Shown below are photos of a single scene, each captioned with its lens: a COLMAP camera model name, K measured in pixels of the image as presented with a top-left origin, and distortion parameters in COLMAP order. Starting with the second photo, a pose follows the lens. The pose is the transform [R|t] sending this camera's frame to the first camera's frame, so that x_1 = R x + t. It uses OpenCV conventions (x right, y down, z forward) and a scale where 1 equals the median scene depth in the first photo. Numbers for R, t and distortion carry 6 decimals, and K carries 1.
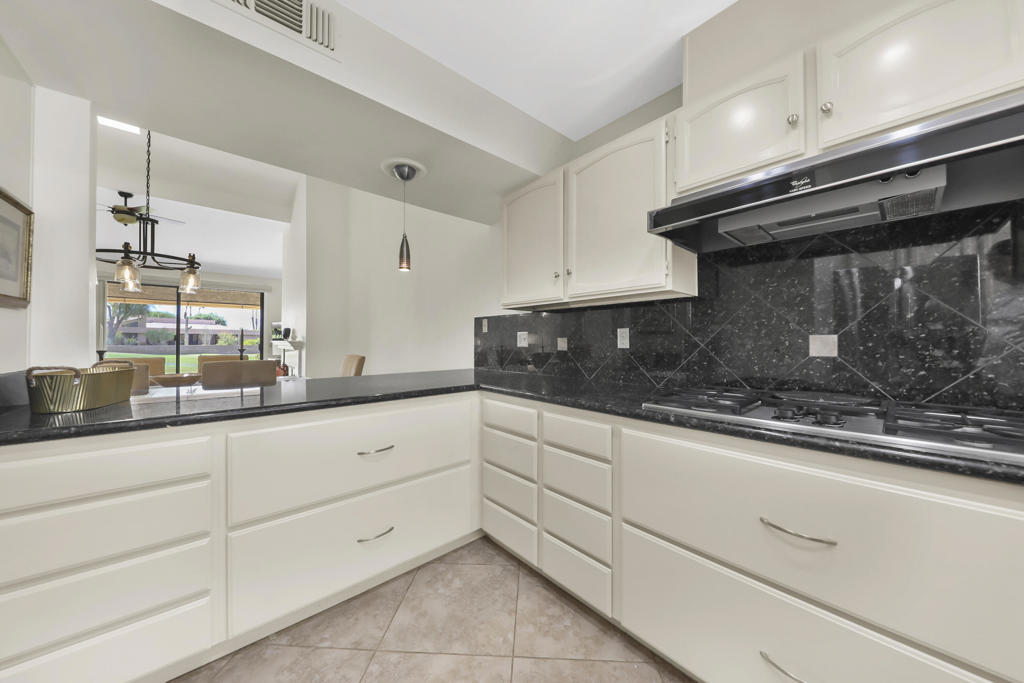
lens RADIAL K [[342.3, 0, 515.7], [0, 342.3, 340.5], [0, 0, 1]] dist [0.002007, 0.000057]
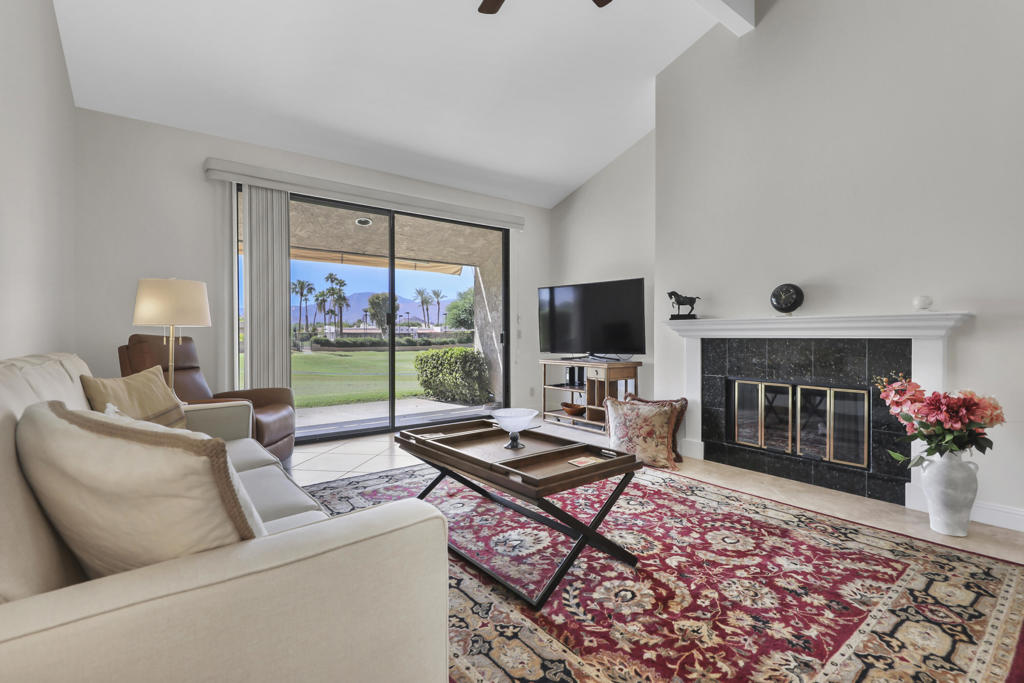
lens RADIAL K [[463.4, 0, 511.0], [0, 463.4, 337.1], [0, 0, 1]] dist [0.003636, -0.000861]
pose [[0.994241, -0.005550, -0.107025, -2.725976], [0.006219, 0.999963, 0.005913, 0.054625], [0.106989, -0.006545, 0.994239, 1.316449]]
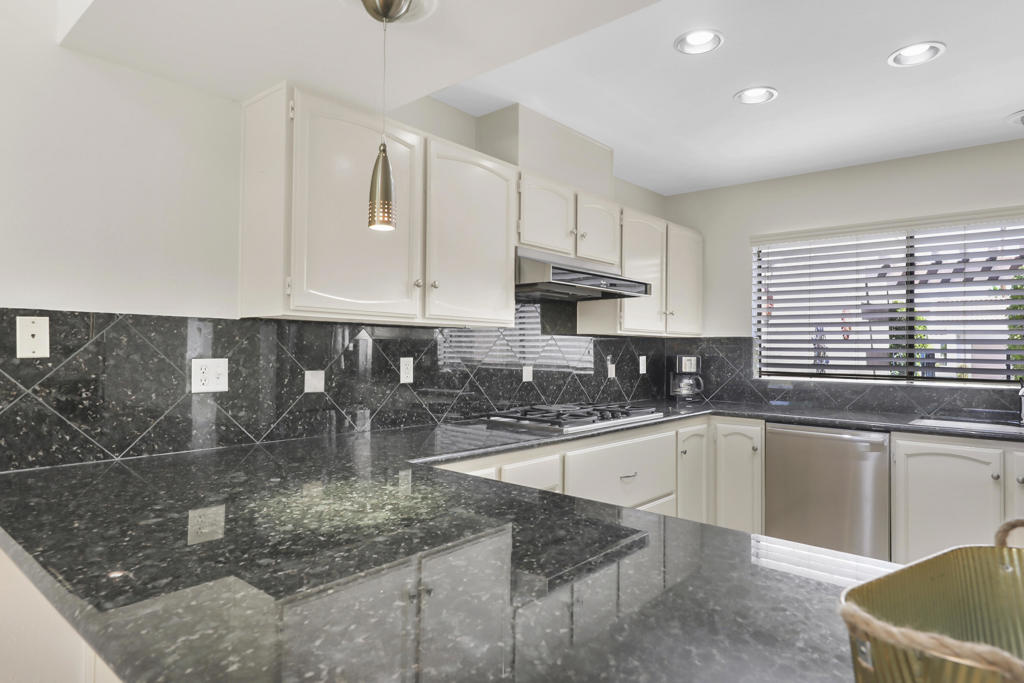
lens RADIAL K [[590.9, 0, 507.2], [0, 590.9, 342.4], [0, 0, 1]] dist [0.015435, 0.002067]
pose [[-0.104023, 0.012065, 0.994502, -0.926975], [-0.014172, 0.999807, -0.013612, -0.048188], [-0.994474, -0.015510, -0.103832, 0.793670]]
